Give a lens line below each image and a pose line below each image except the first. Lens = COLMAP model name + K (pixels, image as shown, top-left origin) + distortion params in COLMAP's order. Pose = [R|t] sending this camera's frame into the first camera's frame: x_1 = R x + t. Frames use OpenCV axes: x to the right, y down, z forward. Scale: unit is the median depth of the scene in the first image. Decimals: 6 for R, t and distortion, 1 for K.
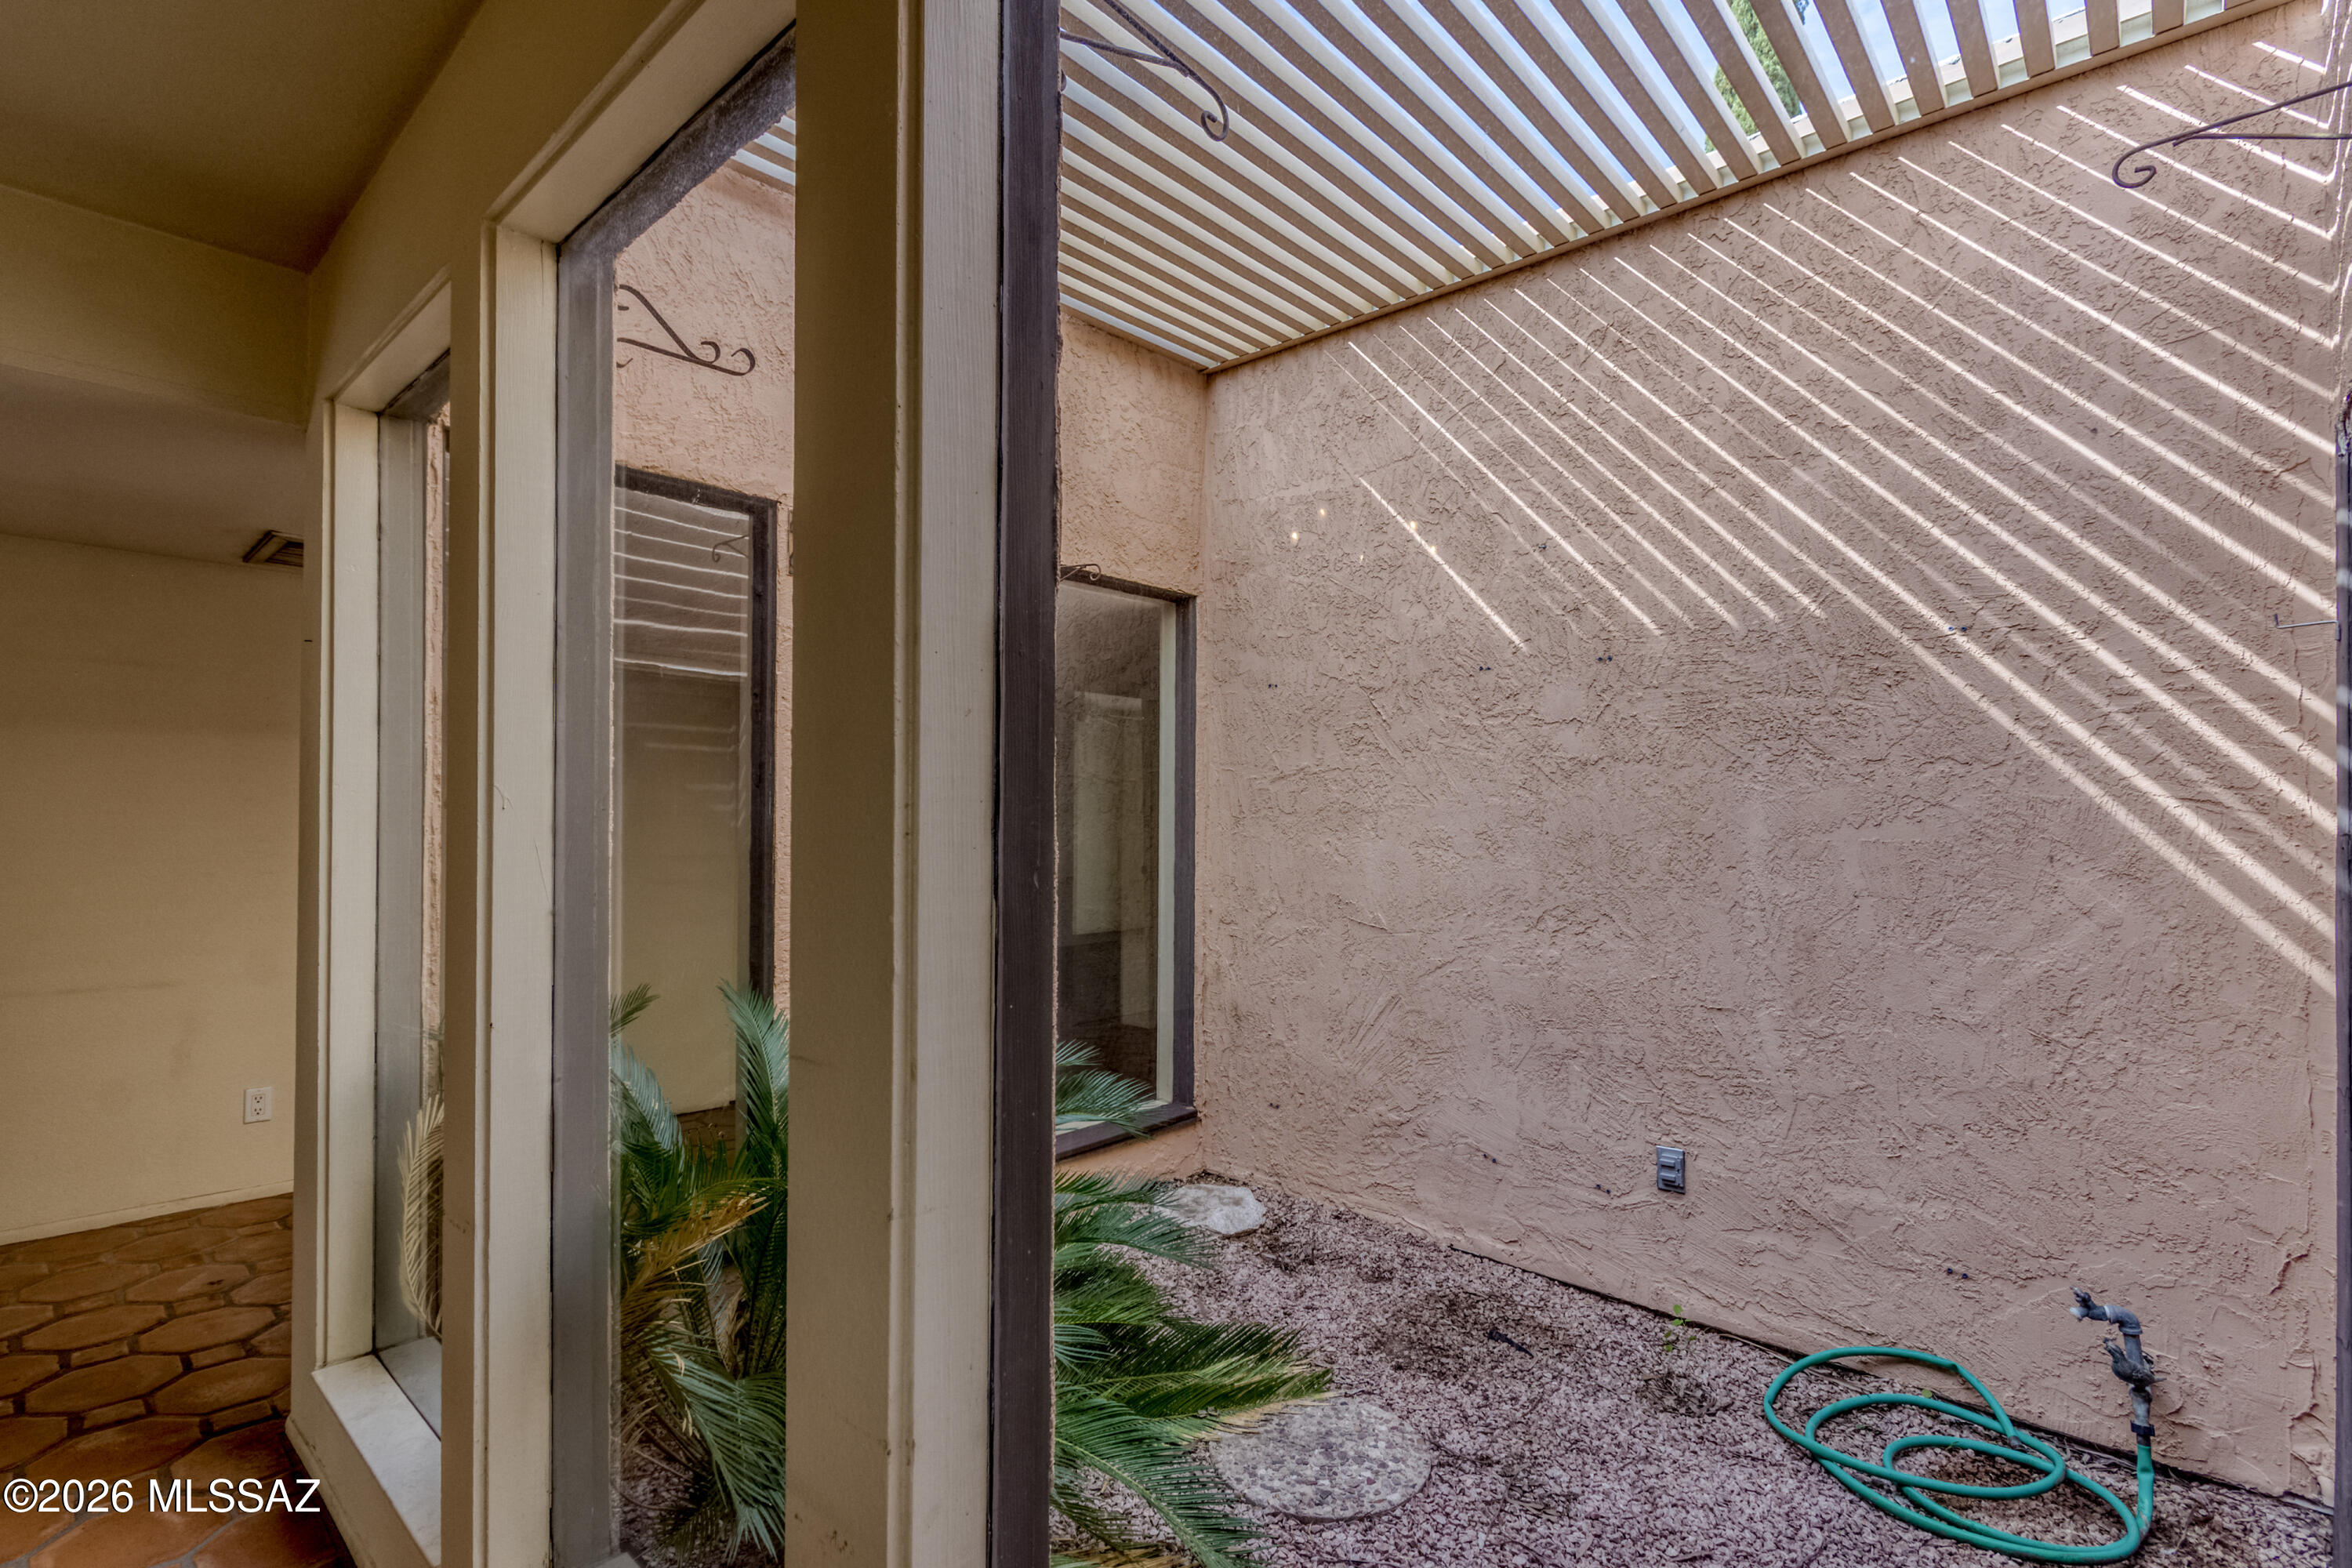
lens RADIAL K [[1062.6, 0, 1185.2], [0, 1062.6, 806.4], [0, 0, 1]] dist [0.006246, -0.001768]
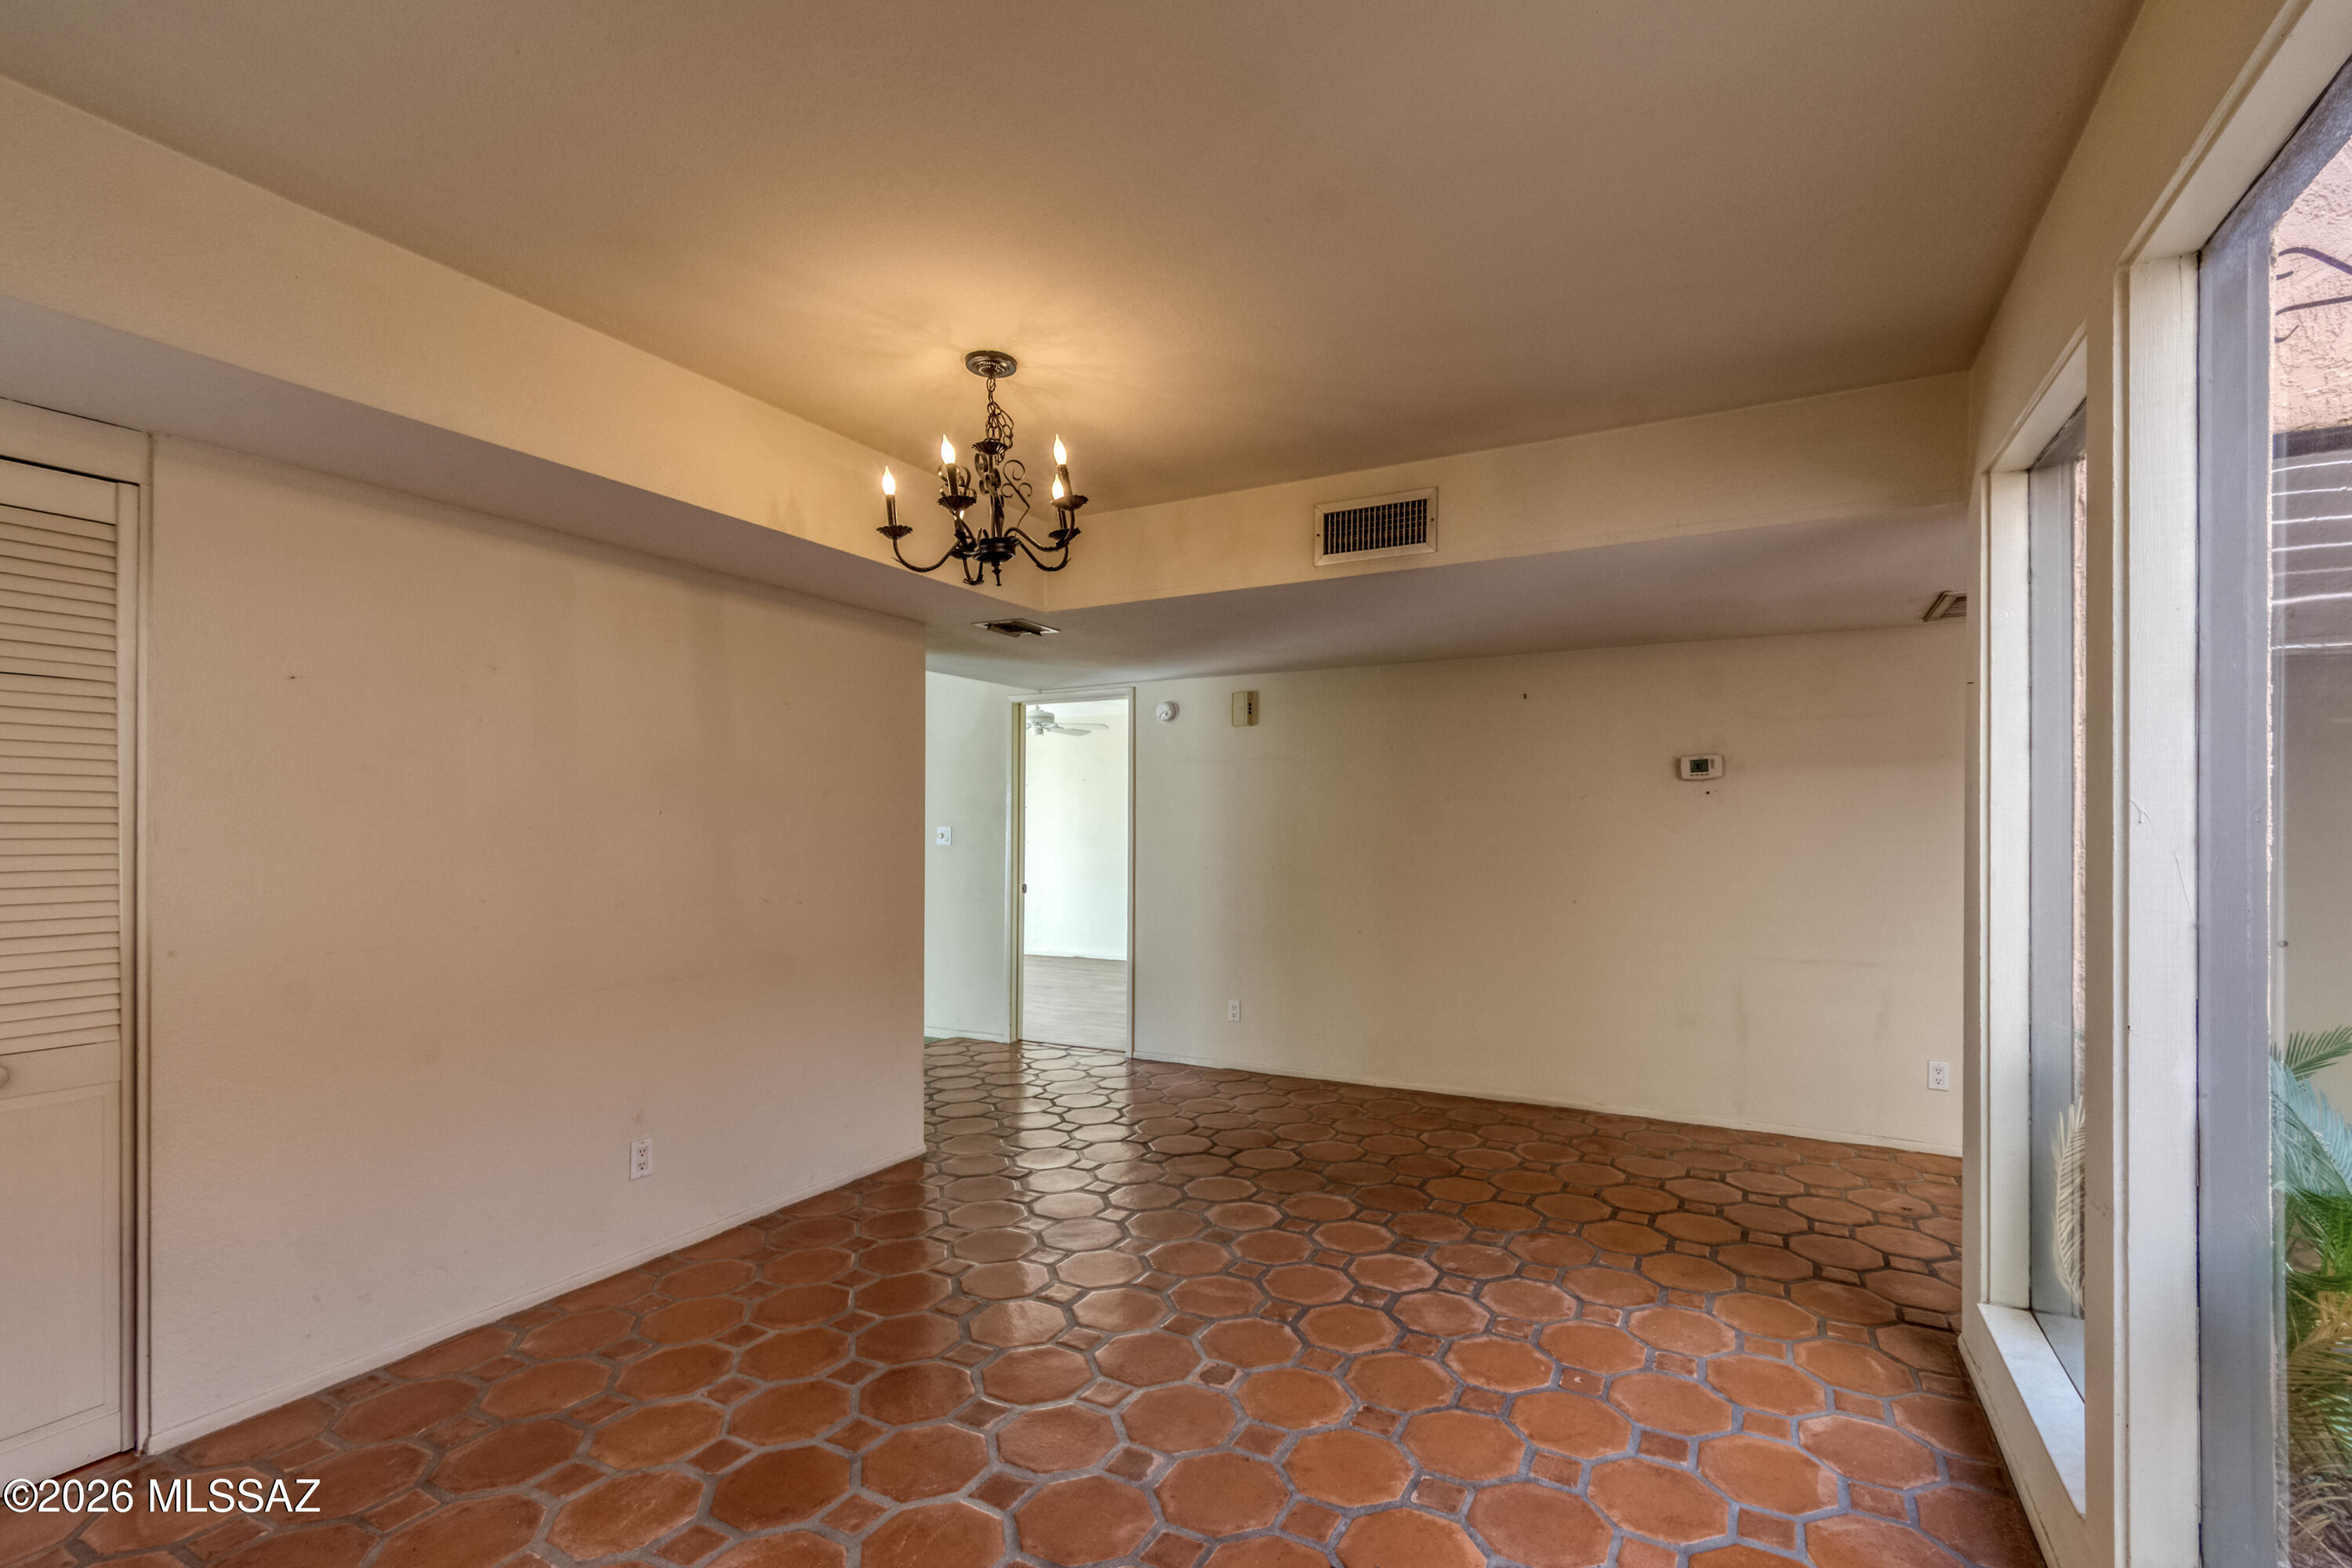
lens RADIAL K [[1062.6, 0, 1200.0], [0, 1062.6, 846.7], [0, 0, 1]] dist [0.006246, -0.001768]
pose [[0.240044, 0.006915, -0.970737, 0.113566], [0.012471, 0.999870, 0.010206, 0.003319], [0.970682, -0.014556, 0.239926, -0.107274]]
